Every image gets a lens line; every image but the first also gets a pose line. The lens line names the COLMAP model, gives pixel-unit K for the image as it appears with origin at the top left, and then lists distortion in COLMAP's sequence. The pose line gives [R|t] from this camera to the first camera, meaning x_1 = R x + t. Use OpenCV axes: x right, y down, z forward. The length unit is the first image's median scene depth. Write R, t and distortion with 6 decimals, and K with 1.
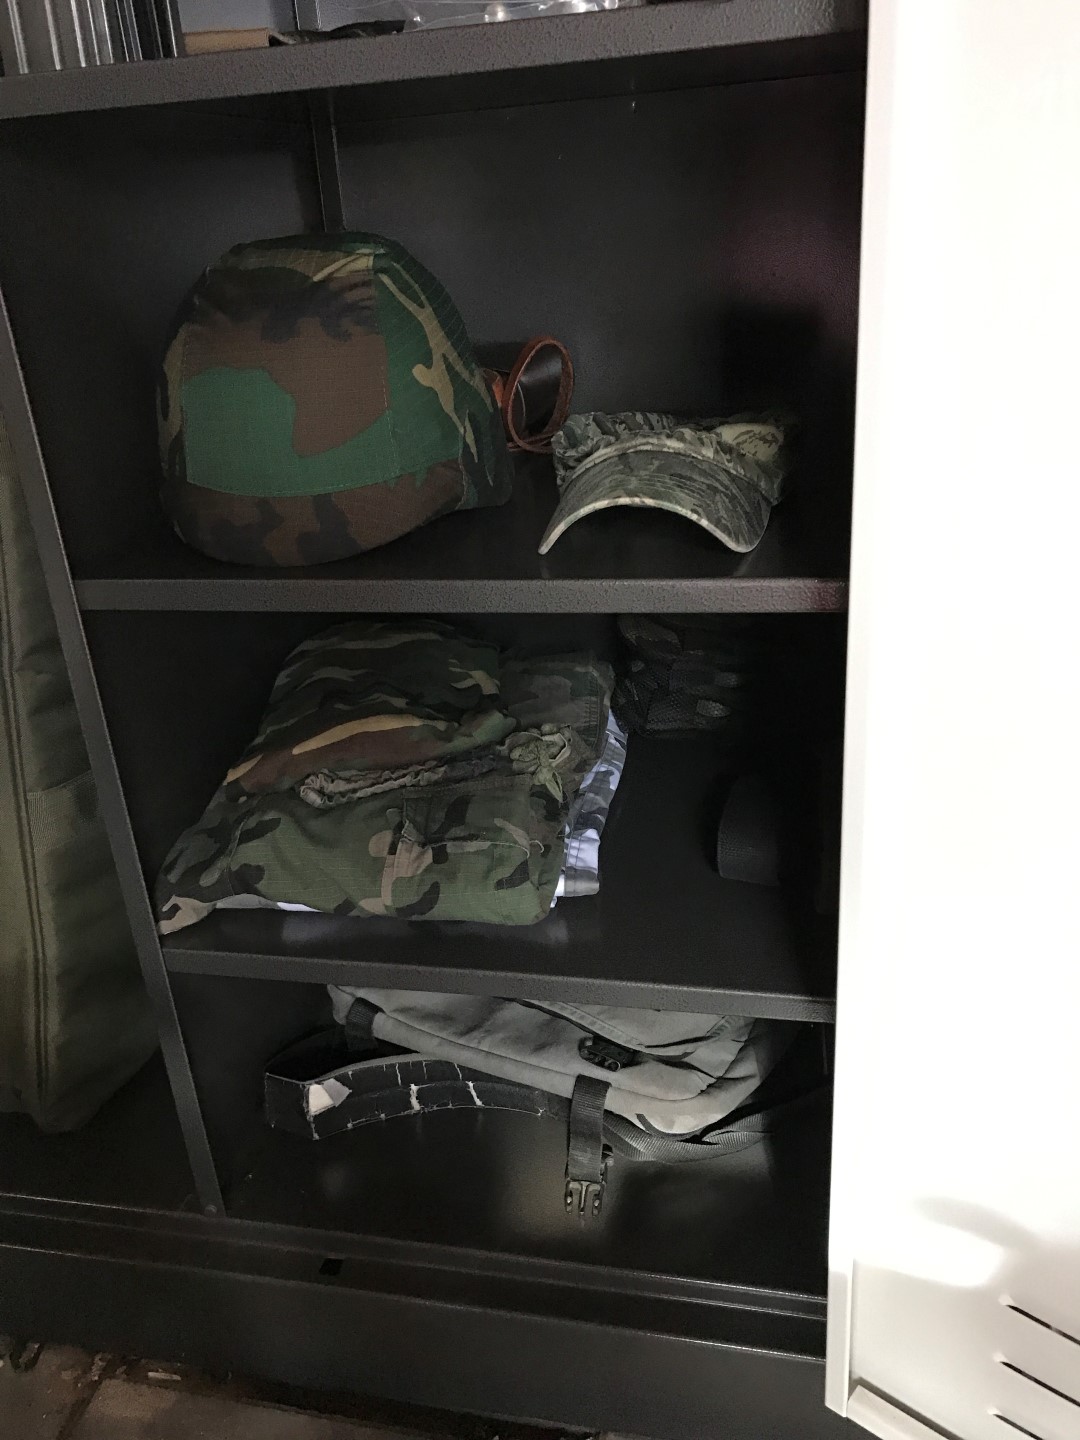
lens RADIAL K [[1165.3, 0, 542.7], [0, 1165.3, 713.9], [0, 0, 1]] dist [0.008343, -0.001682]
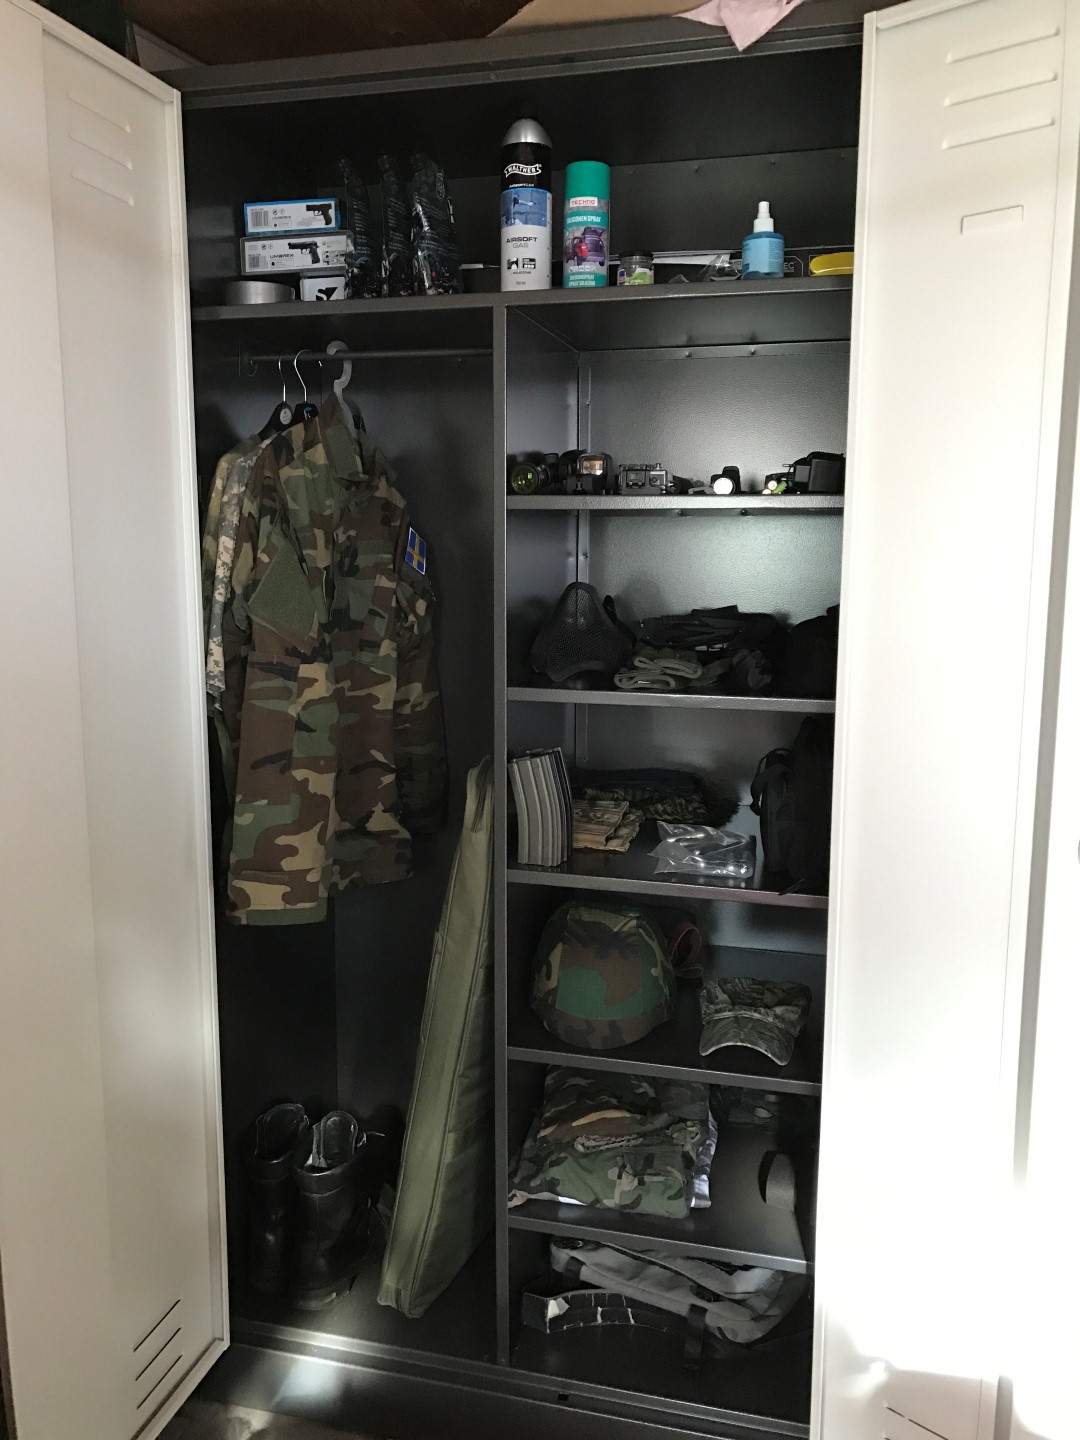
lens RADIAL K [[1165.3, 0, 542.7], [0, 1165.3, 713.9], [0, 0, 1]] dist [0.008343, -0.001682]
pose [[0.996250, 0.081110, -0.030118, -0.267233], [-0.086152, 0.962071, -0.258839, -0.137531], [0.007981, 0.260463, 0.965451, -1.315599]]
